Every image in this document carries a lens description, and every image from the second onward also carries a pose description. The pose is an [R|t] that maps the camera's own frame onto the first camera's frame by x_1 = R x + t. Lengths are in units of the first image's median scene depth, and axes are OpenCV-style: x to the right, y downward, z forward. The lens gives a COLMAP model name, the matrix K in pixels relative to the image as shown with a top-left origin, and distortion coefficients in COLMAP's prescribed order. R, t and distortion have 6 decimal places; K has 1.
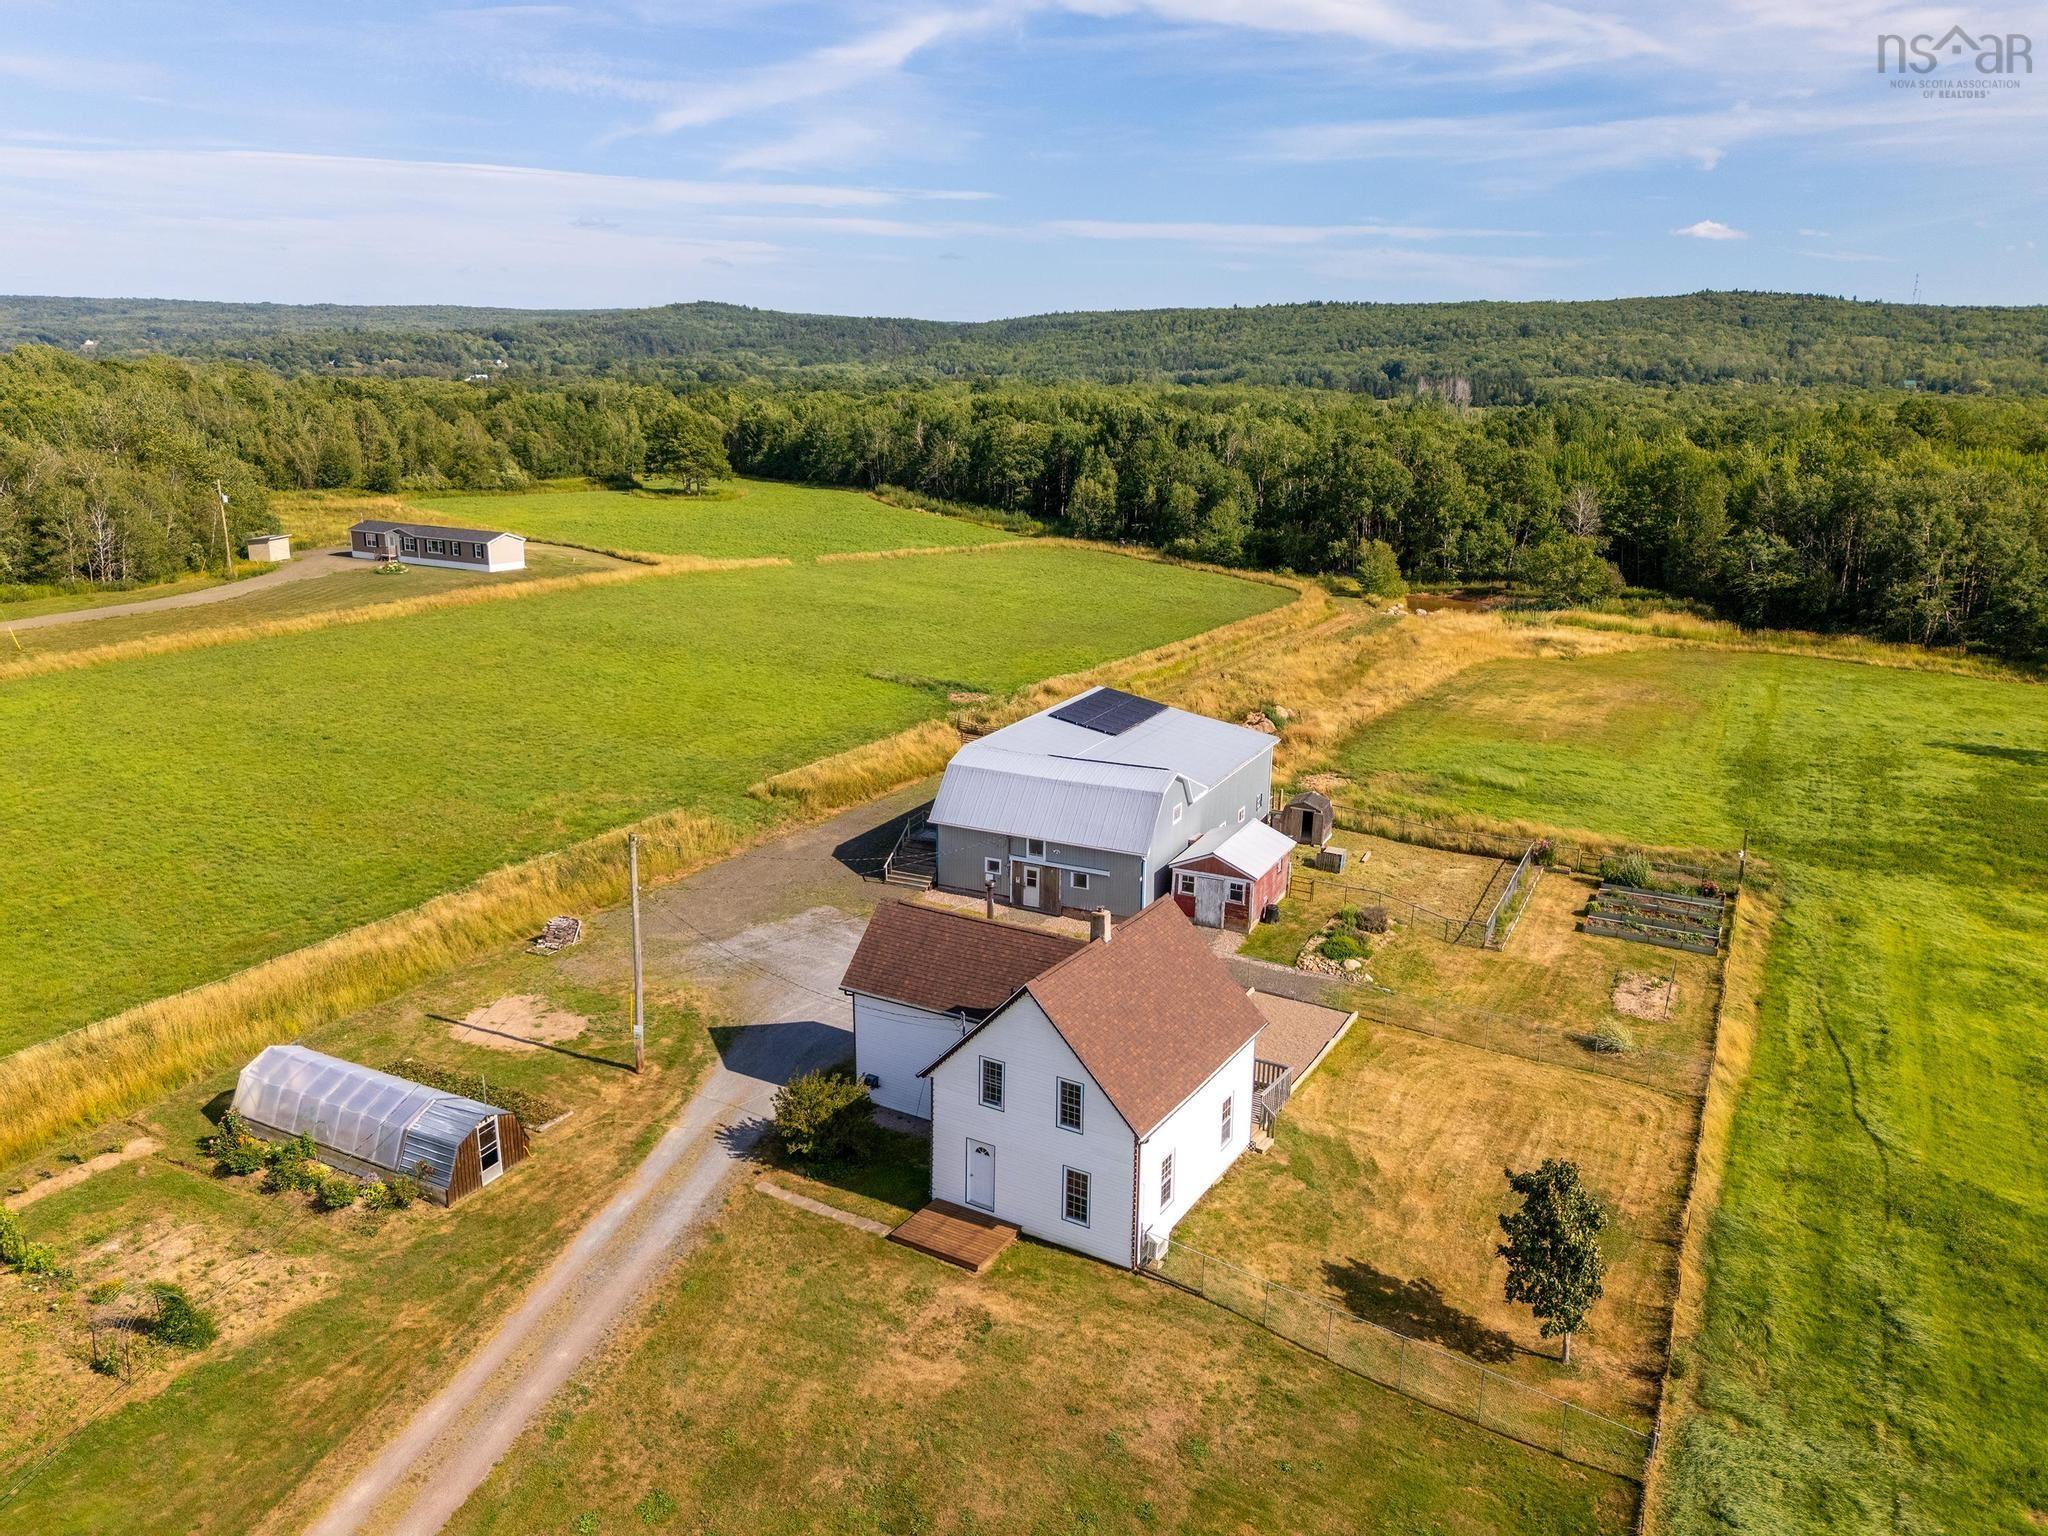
lens RADIAL K [[1513.0, 0, 1026.8], [0, 1513.0, 767.7], [0, 0, 1]] dist [0.057890, -0.050496]
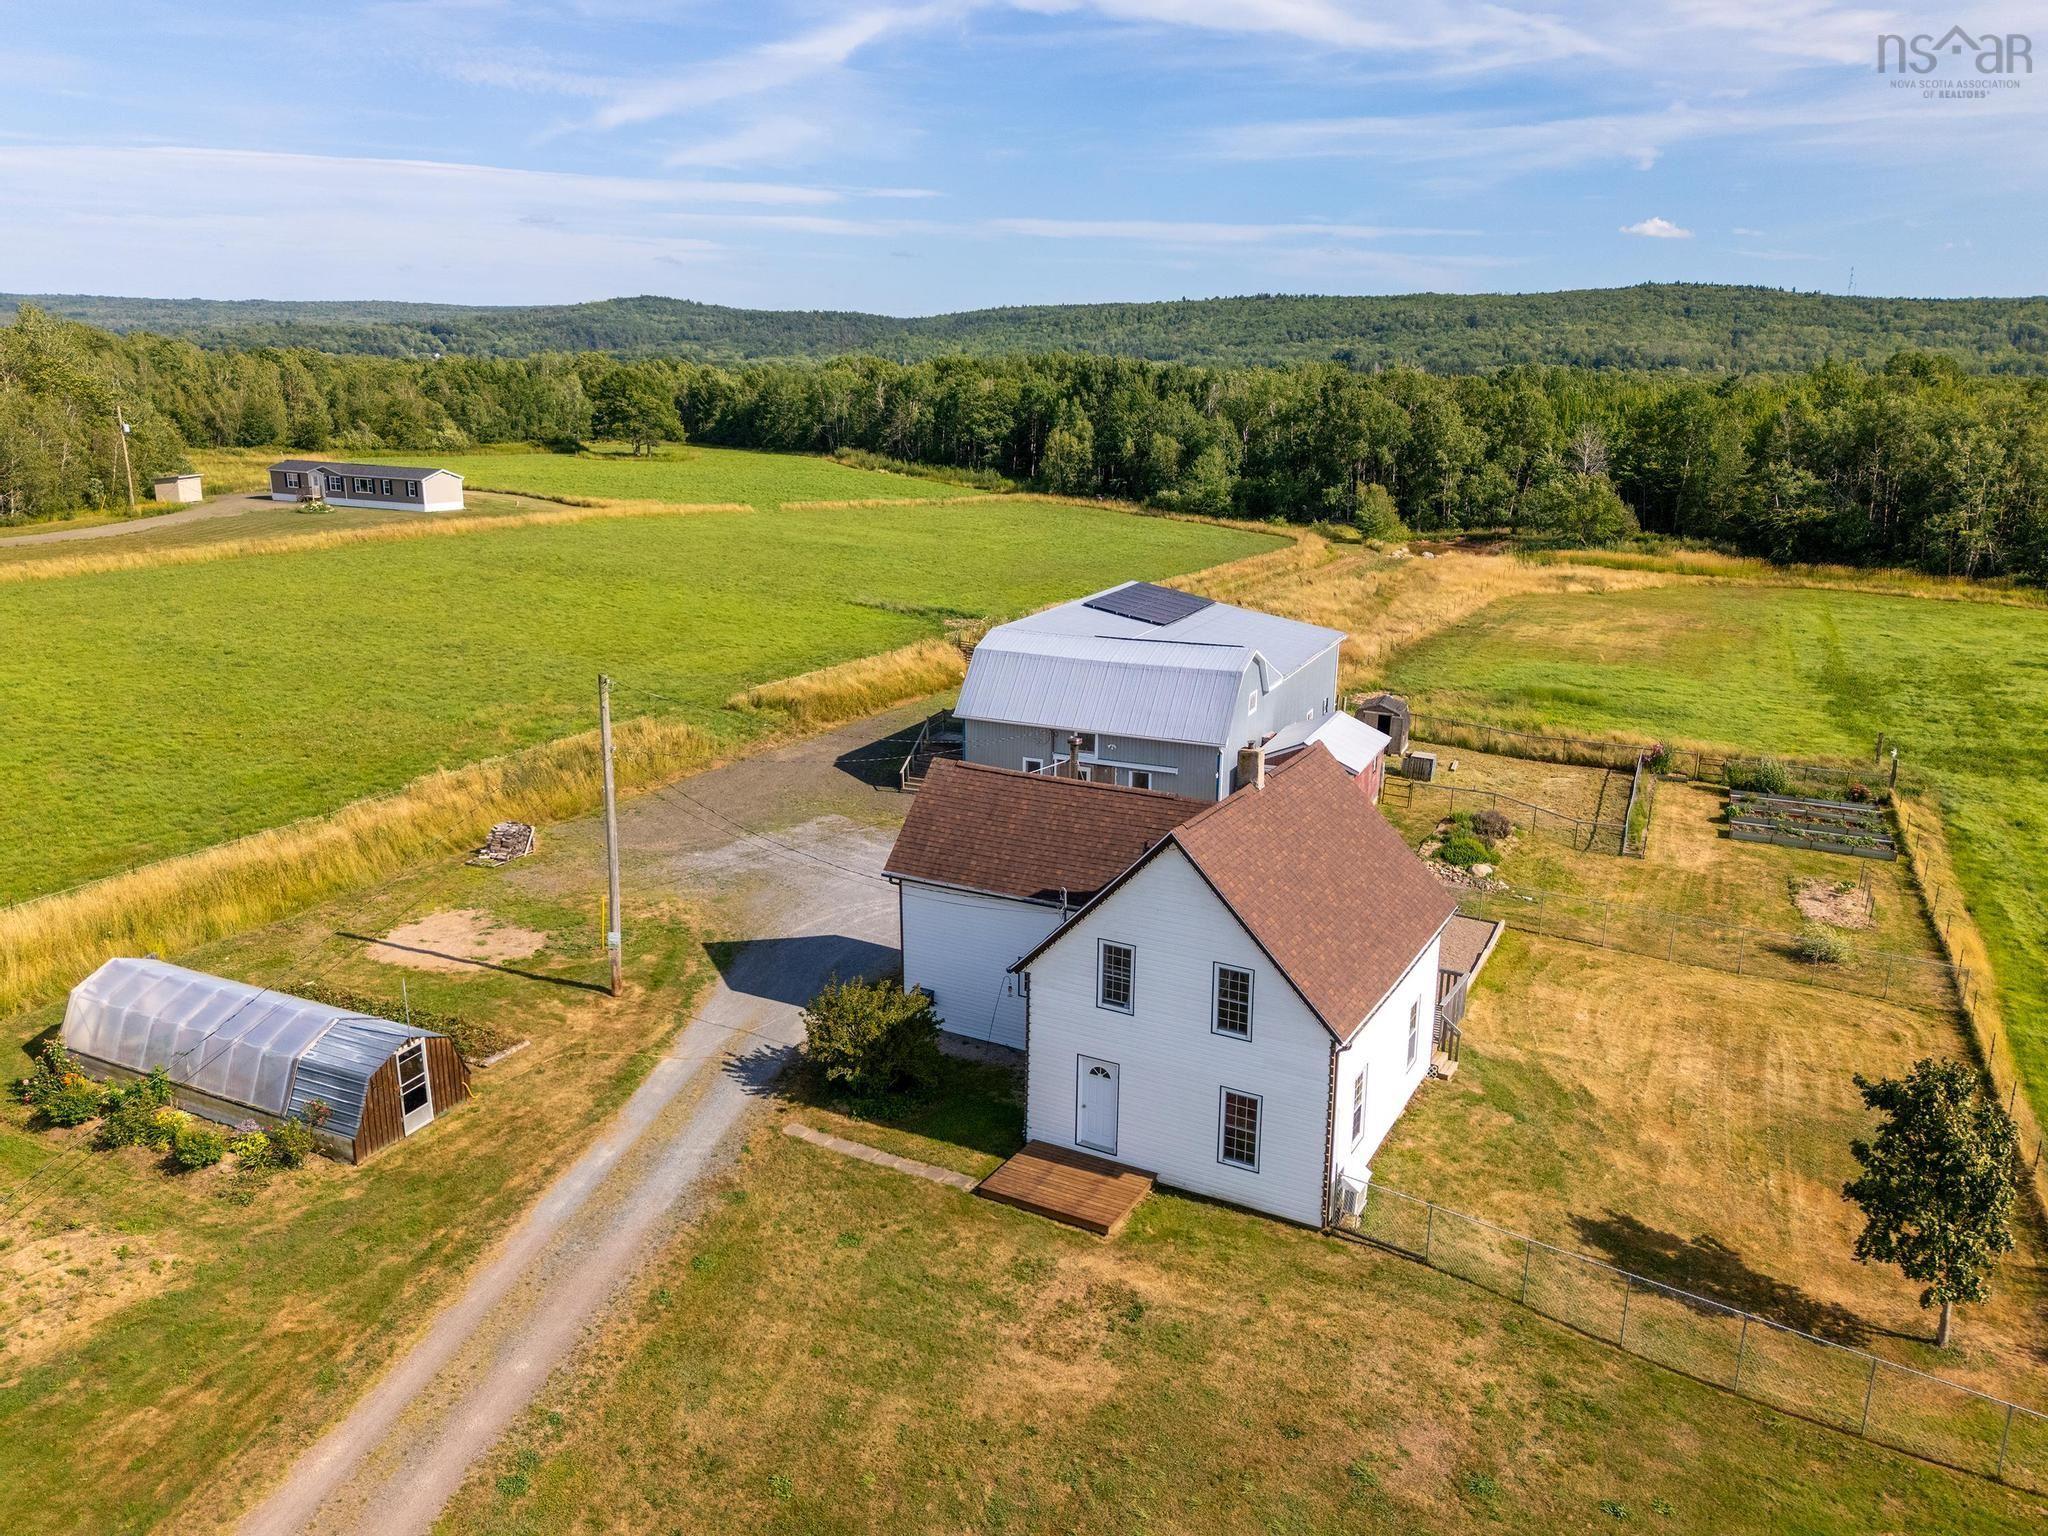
lens RADIAL K [[1513.0, 0, 1026.8], [0, 1513.0, 767.7], [0, 0, 1]] dist [0.057890, -0.050496]
pose [[0.999409, -0.011051, 0.032540, -0.028176], [0.011024, 0.999939, 0.001011, 0.034396], [-0.032549, -0.000652, 0.999470, 0.089821]]
